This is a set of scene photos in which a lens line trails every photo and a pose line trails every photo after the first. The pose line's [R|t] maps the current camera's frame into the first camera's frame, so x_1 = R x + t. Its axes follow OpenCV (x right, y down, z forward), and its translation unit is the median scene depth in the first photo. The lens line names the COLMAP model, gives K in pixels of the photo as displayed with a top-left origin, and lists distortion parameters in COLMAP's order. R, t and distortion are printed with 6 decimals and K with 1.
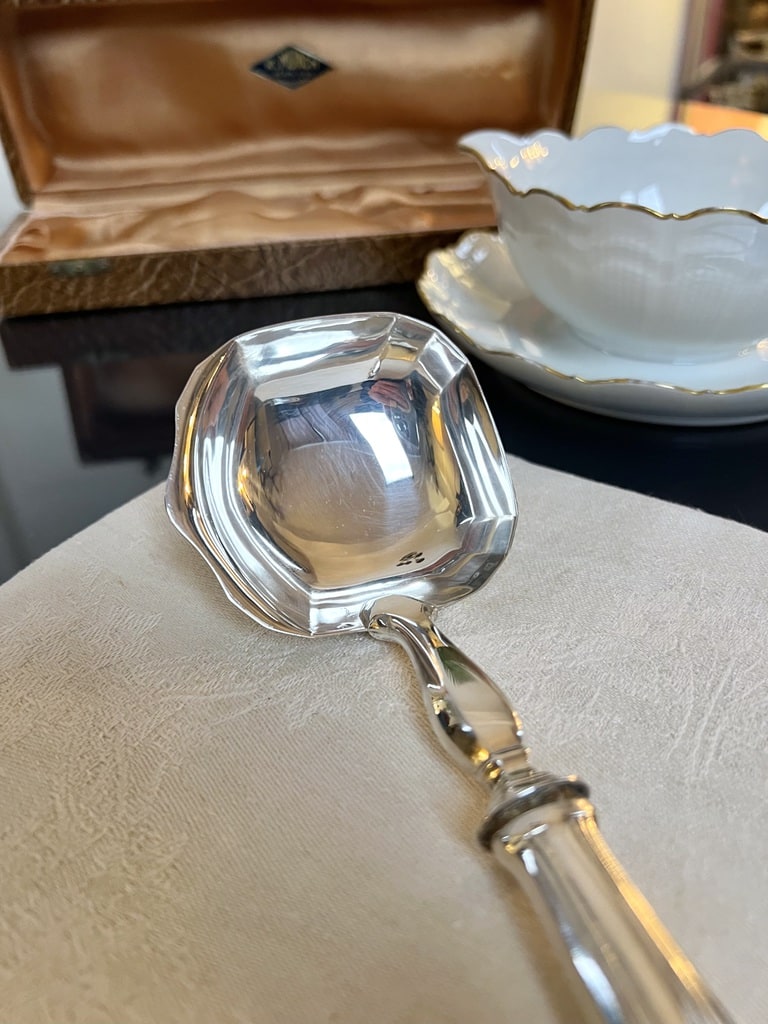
lens RADIAL K [[834.3, 0, 384.0], [0, 834.3, 512.0], [0, 0, 1]] dist [-0.002274, -0.003123]
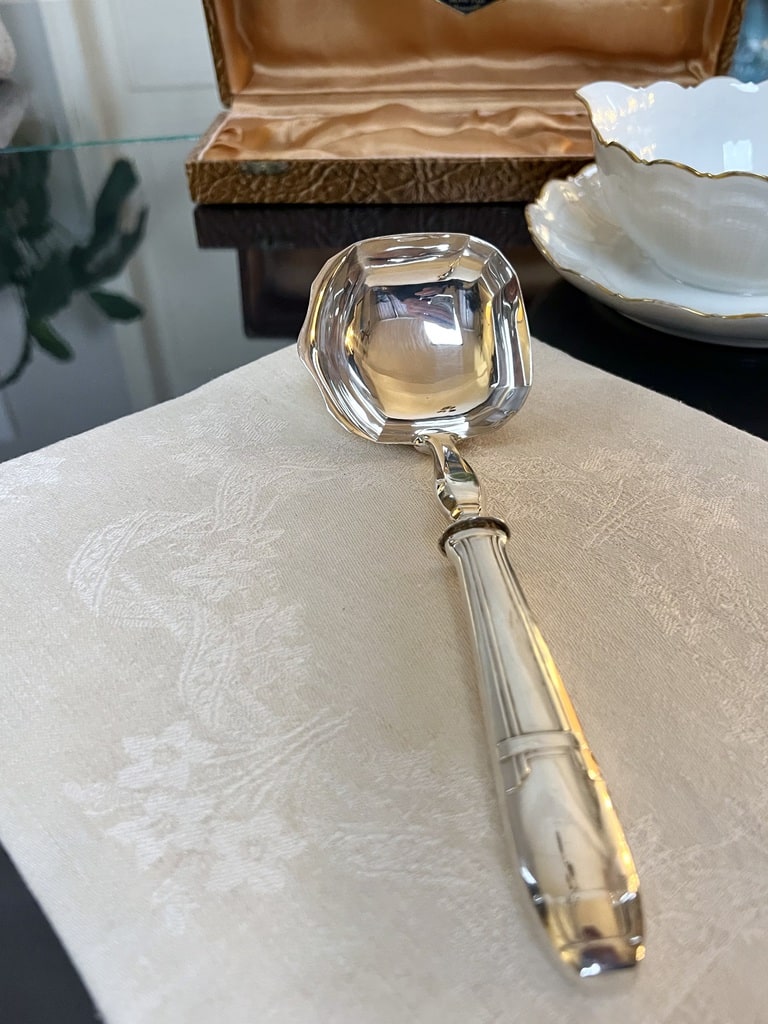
lens RADIAL K [[852.1, 0, 384.0], [0, 852.1, 512.0], [0, 0, 1]] dist [0.011251, -0.137342]
pose [[0.976176, 0.140083, -0.165699, 0.078168], [-0.122201, 0.985979, 0.113634, 0.036192], [0.179294, -0.090678, 0.979608, -0.216256]]
